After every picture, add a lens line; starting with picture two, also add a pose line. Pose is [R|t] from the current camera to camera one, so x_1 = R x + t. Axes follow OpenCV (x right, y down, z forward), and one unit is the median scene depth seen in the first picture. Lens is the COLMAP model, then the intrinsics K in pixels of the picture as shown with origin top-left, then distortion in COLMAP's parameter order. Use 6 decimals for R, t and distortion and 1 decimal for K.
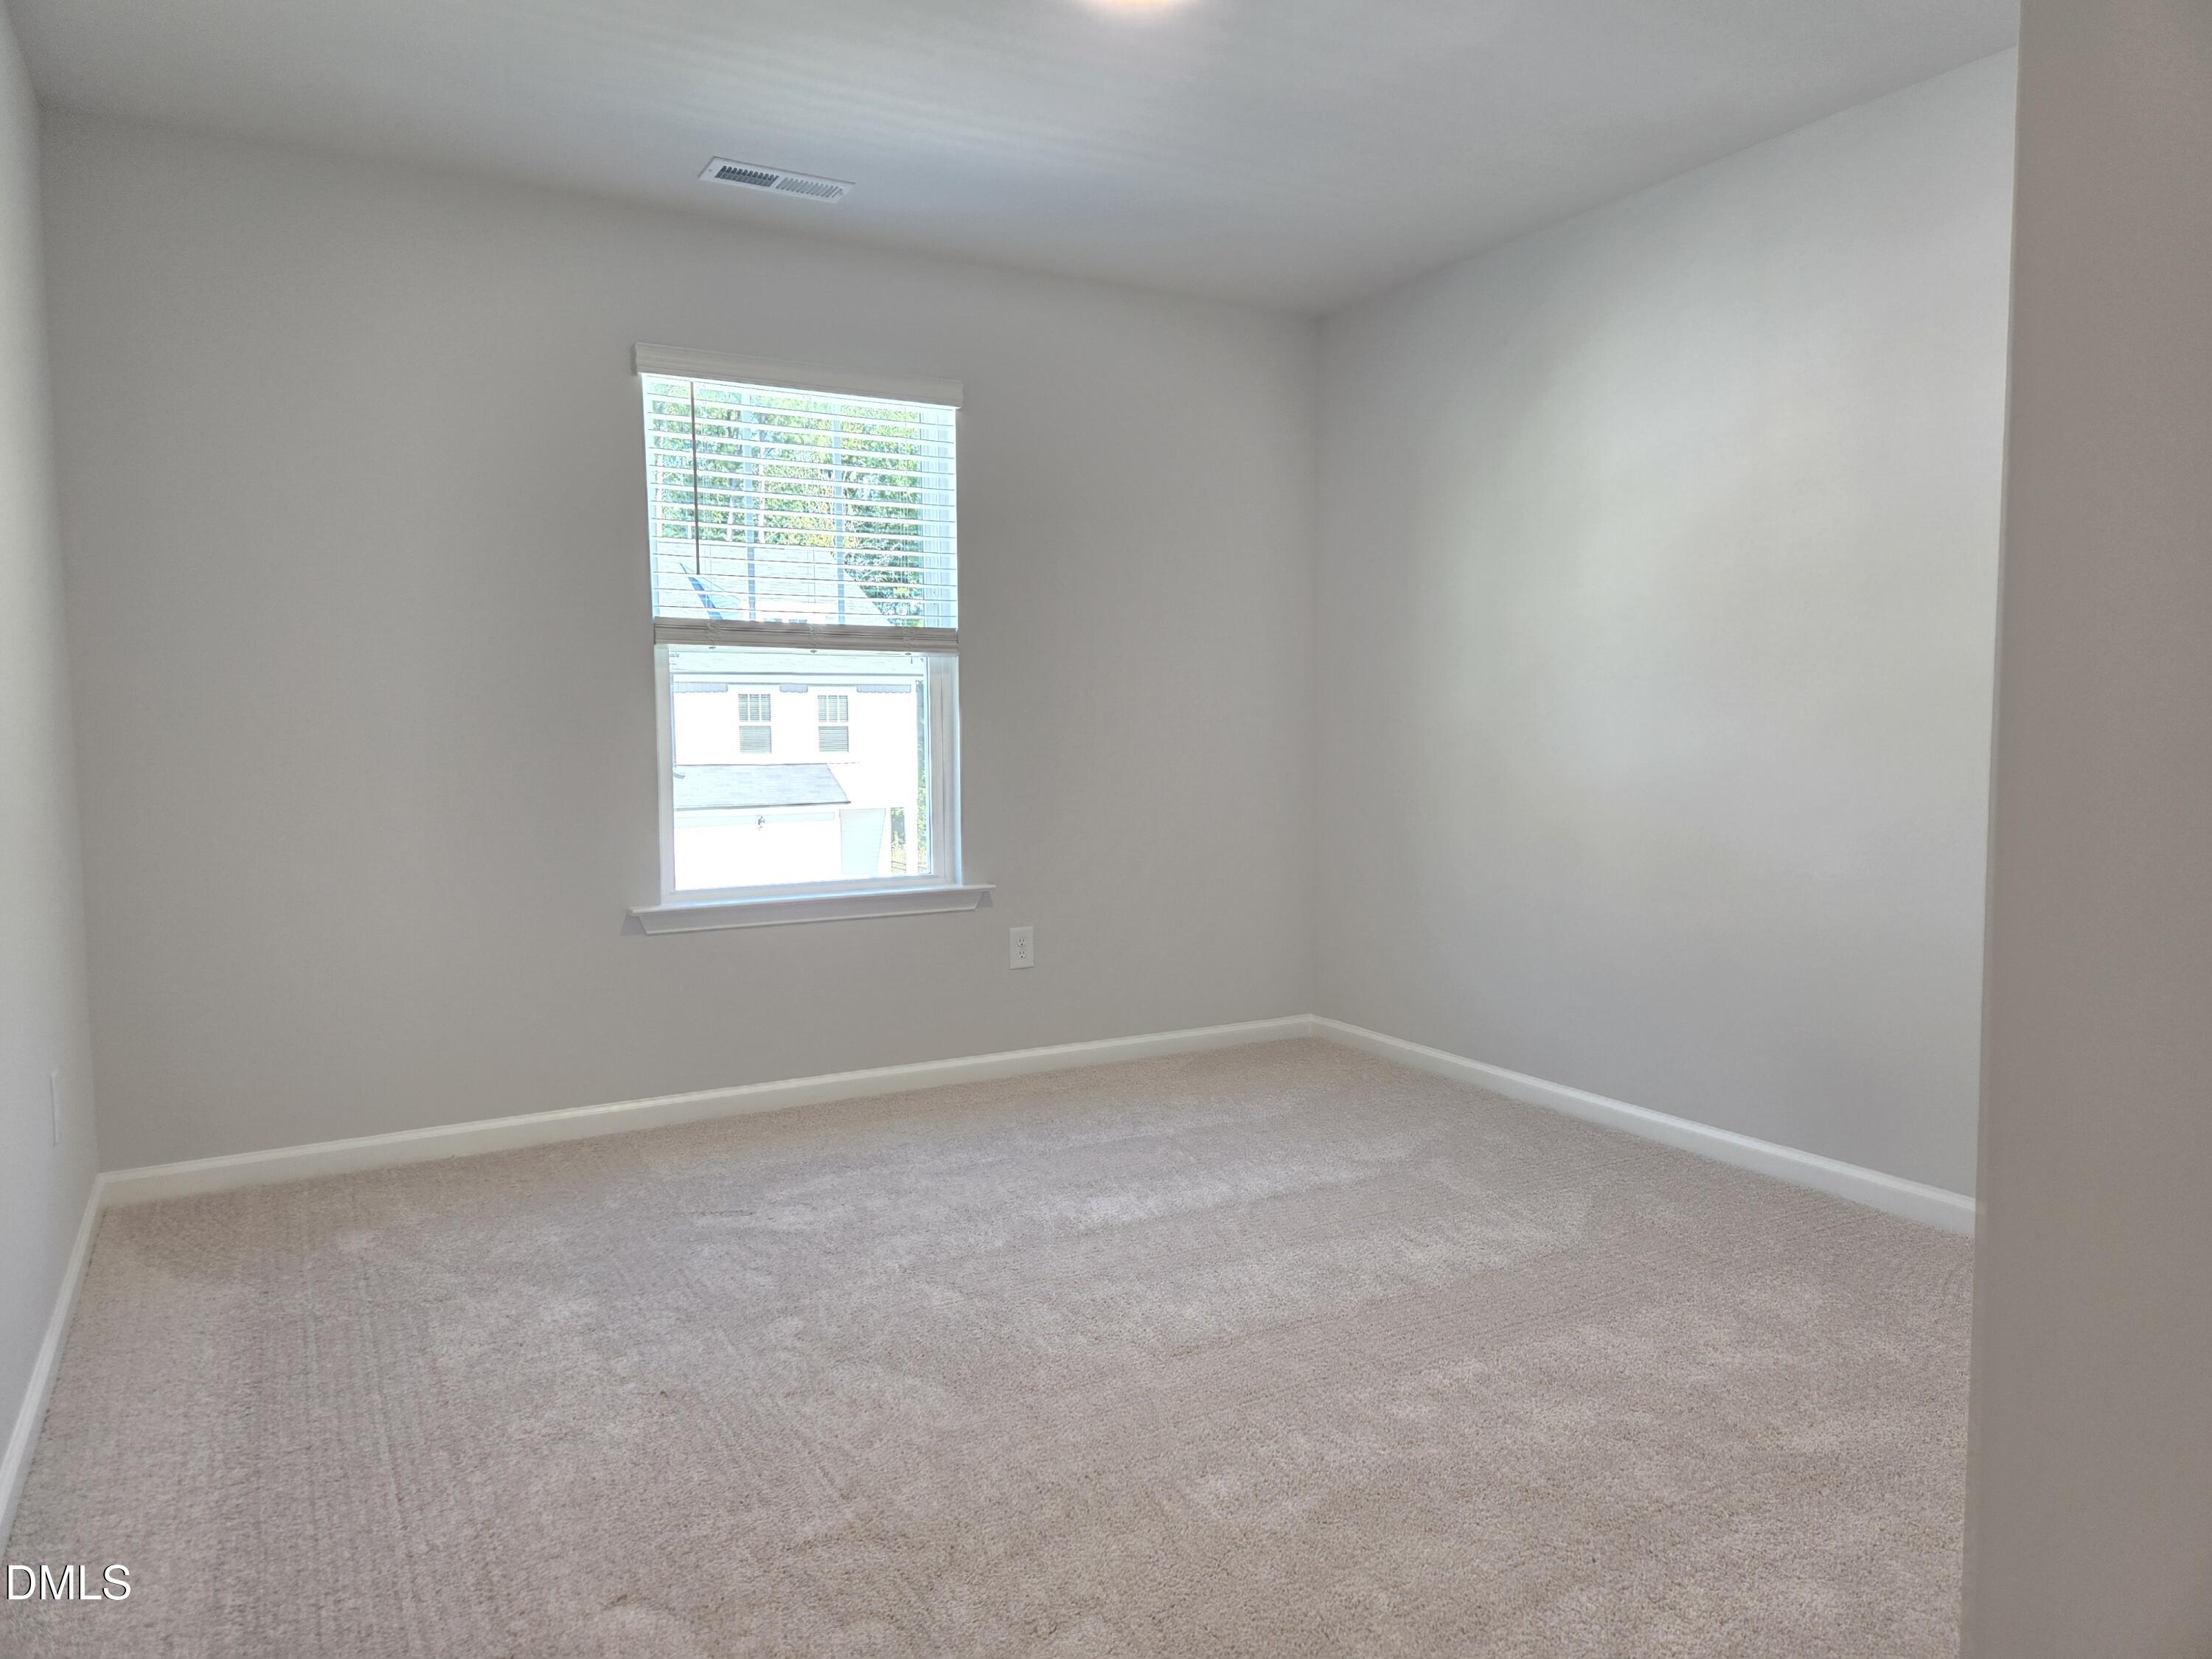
lens RADIAL K [[1489.6, 0, 1085.5], [0, 1489.6, 833.1], [0, 0, 1]] dist [0.076524, -0.066760]
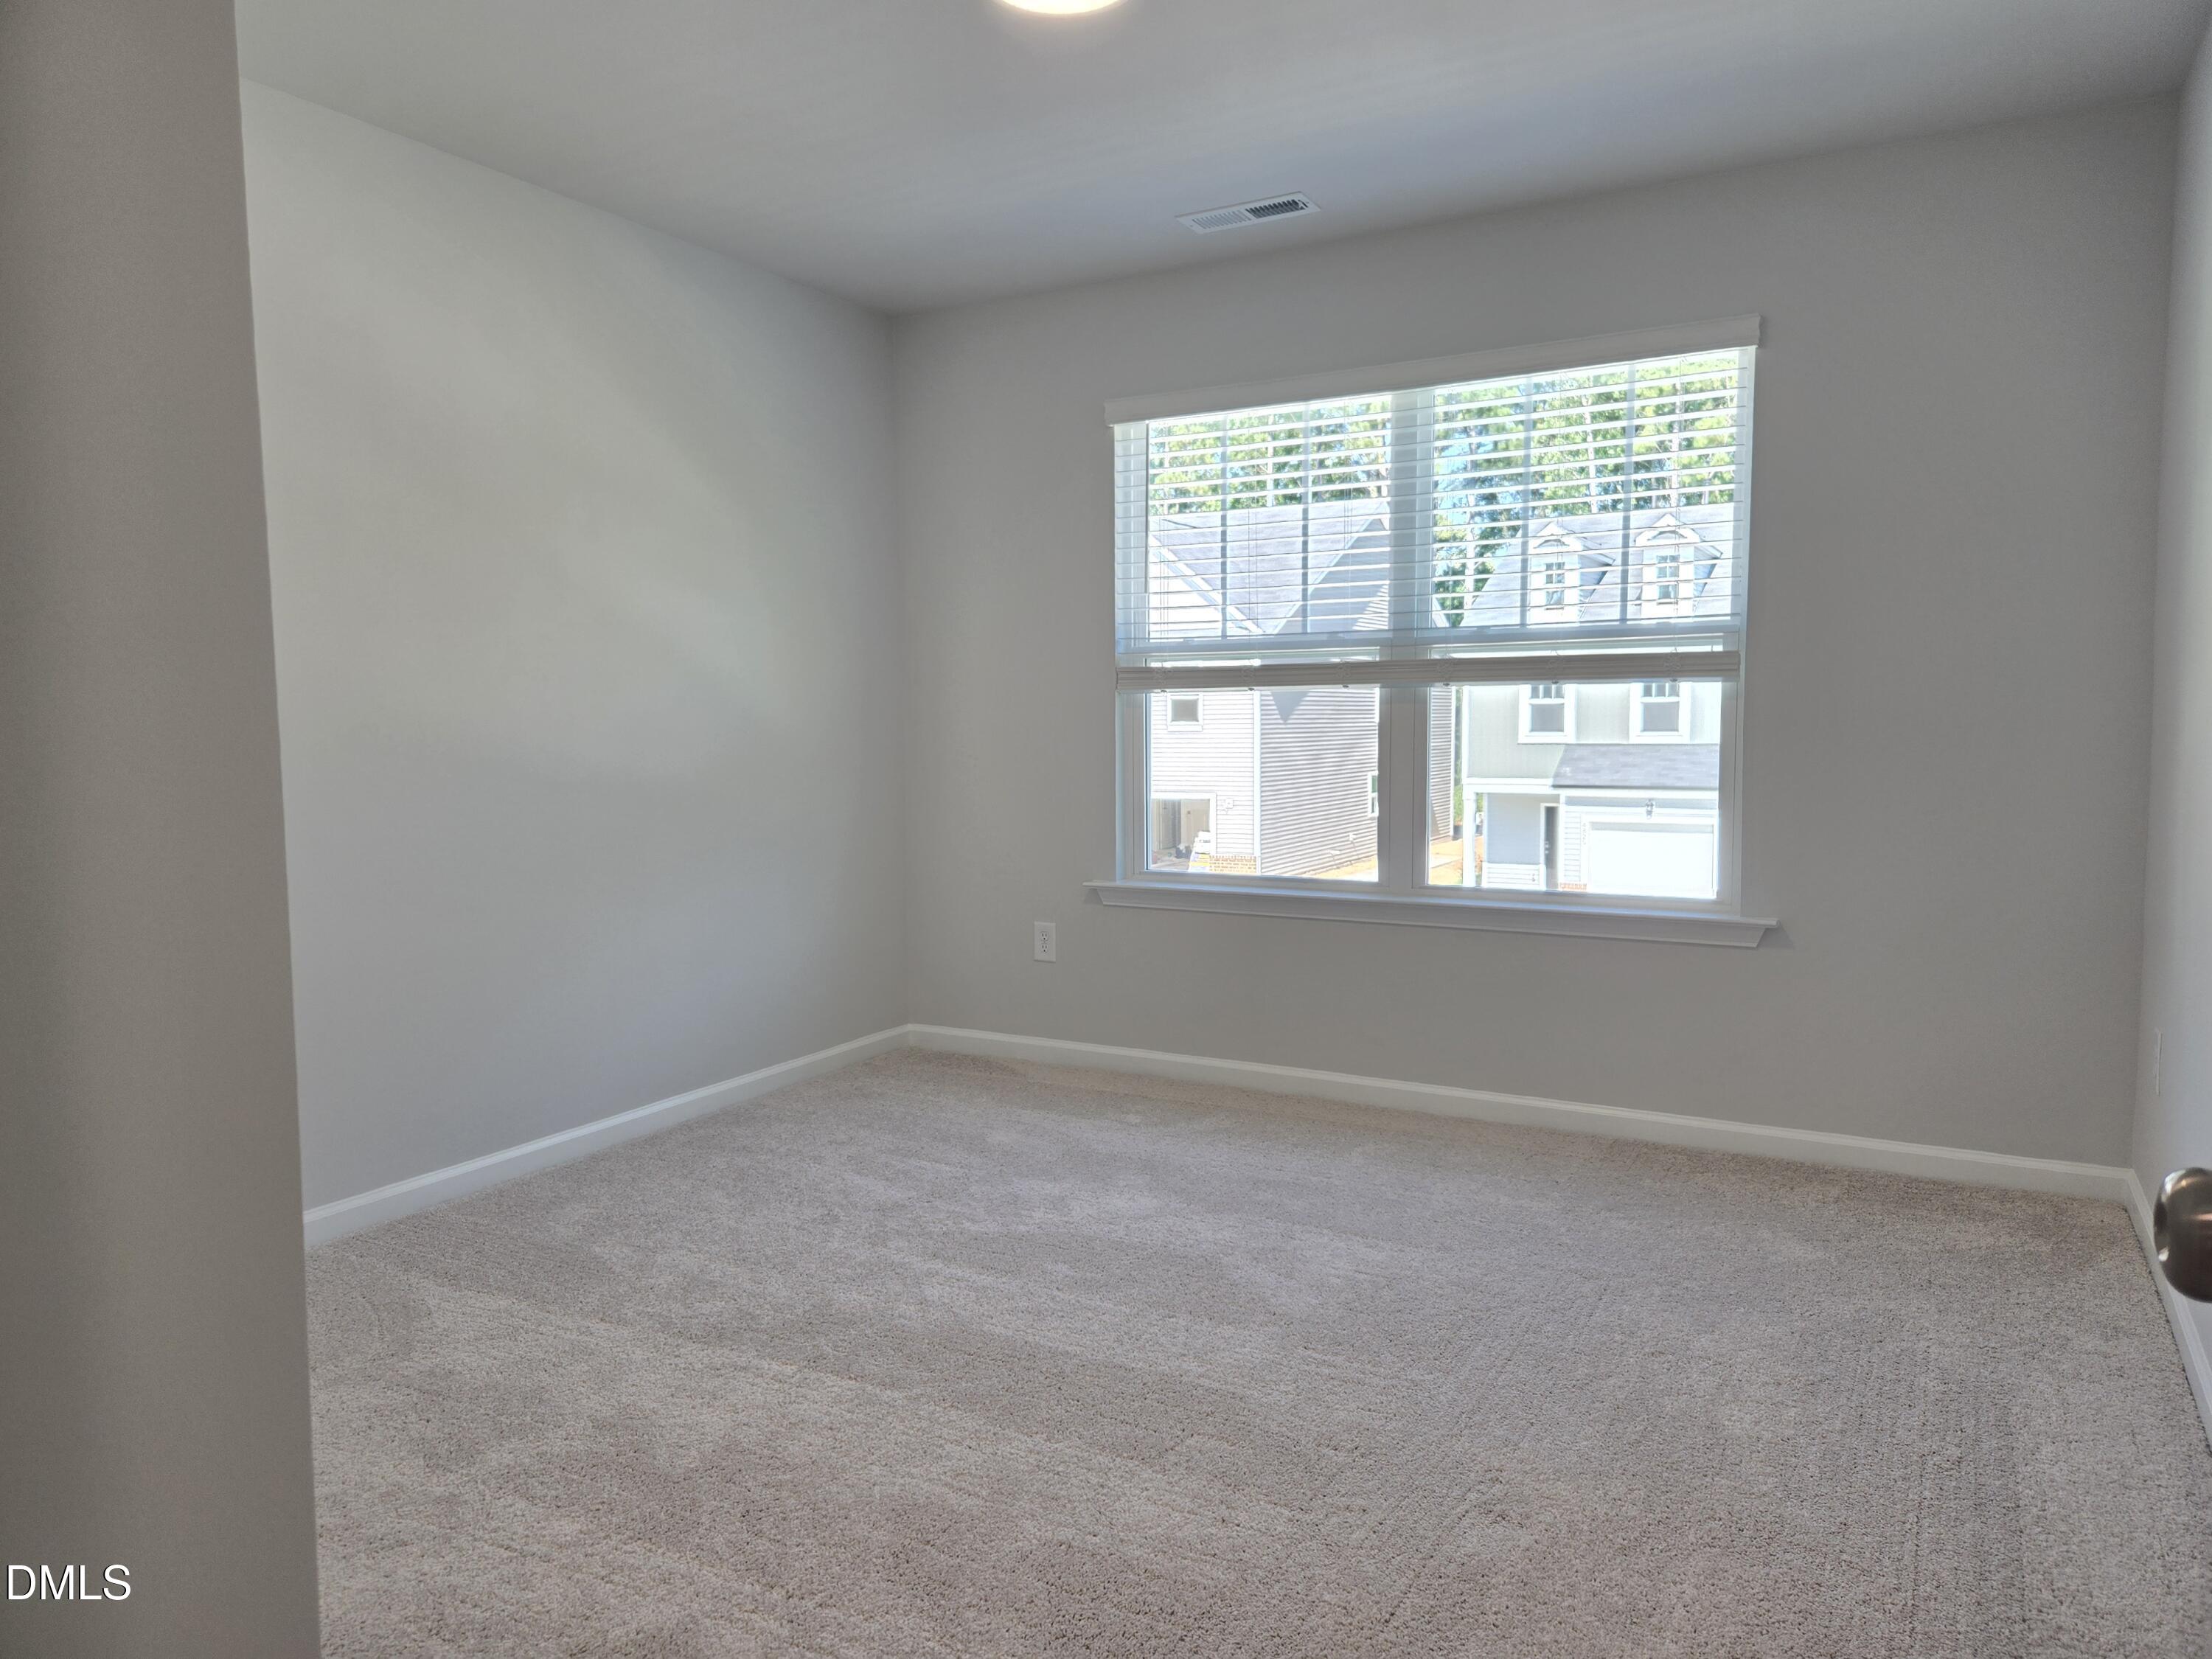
lens RADIAL K [[1489.6, 0, 1085.5], [0, 1489.6, 833.1], [0, 0, 1]] dist [0.076524, -0.066760]
pose [[0.517888, 0.066952, -0.852824, 0.507695], [-0.063263, 0.997200, 0.039869, -0.025271], [0.853106, 0.033305, 0.520674, 0.279339]]
